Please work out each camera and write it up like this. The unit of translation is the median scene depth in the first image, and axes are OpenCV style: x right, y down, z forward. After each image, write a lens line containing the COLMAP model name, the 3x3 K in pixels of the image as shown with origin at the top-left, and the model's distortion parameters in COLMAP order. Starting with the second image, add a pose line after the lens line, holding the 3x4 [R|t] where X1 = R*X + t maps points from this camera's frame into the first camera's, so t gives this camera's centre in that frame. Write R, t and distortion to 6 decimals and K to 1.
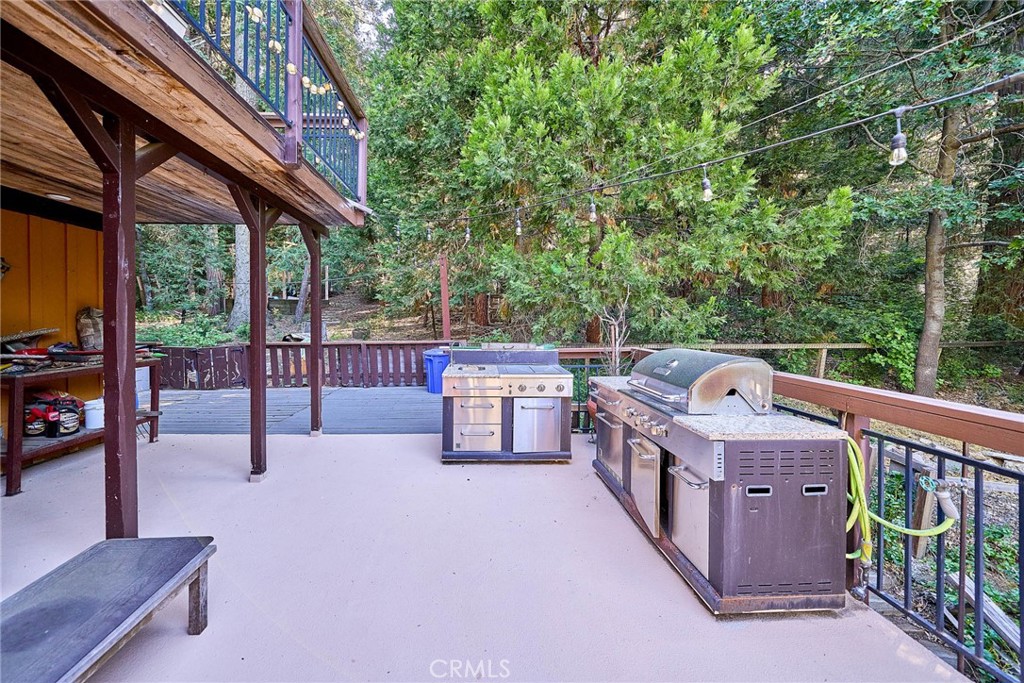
lens RADIAL K [[355.7, 0, 507.3], [0, 355.7, 324.5], [0, 0, 1]] dist [0.001197, -0.000125]
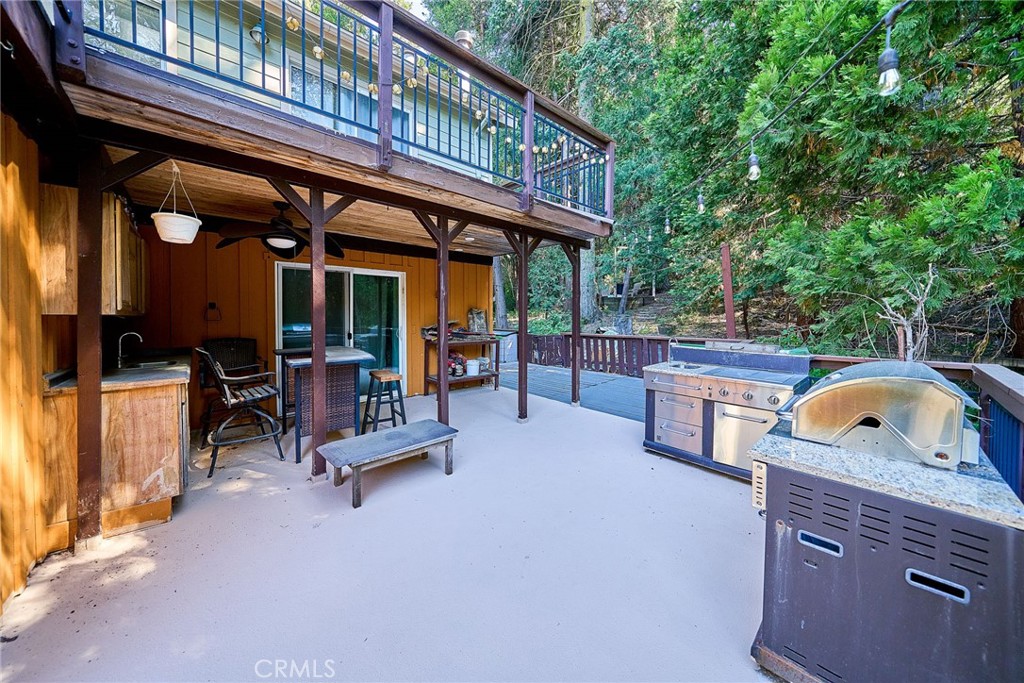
lens RADIAL K [[355.7, 0, 507.3], [0, 355.7, 324.5], [0, 0, 1]] dist [0.001197, -0.000125]
pose [[0.638324, 0.022989, -0.769425, 0.370146], [-0.013433, 0.999734, 0.018726, -0.003398], [0.769651, -0.001618, 0.638463, -0.002337]]
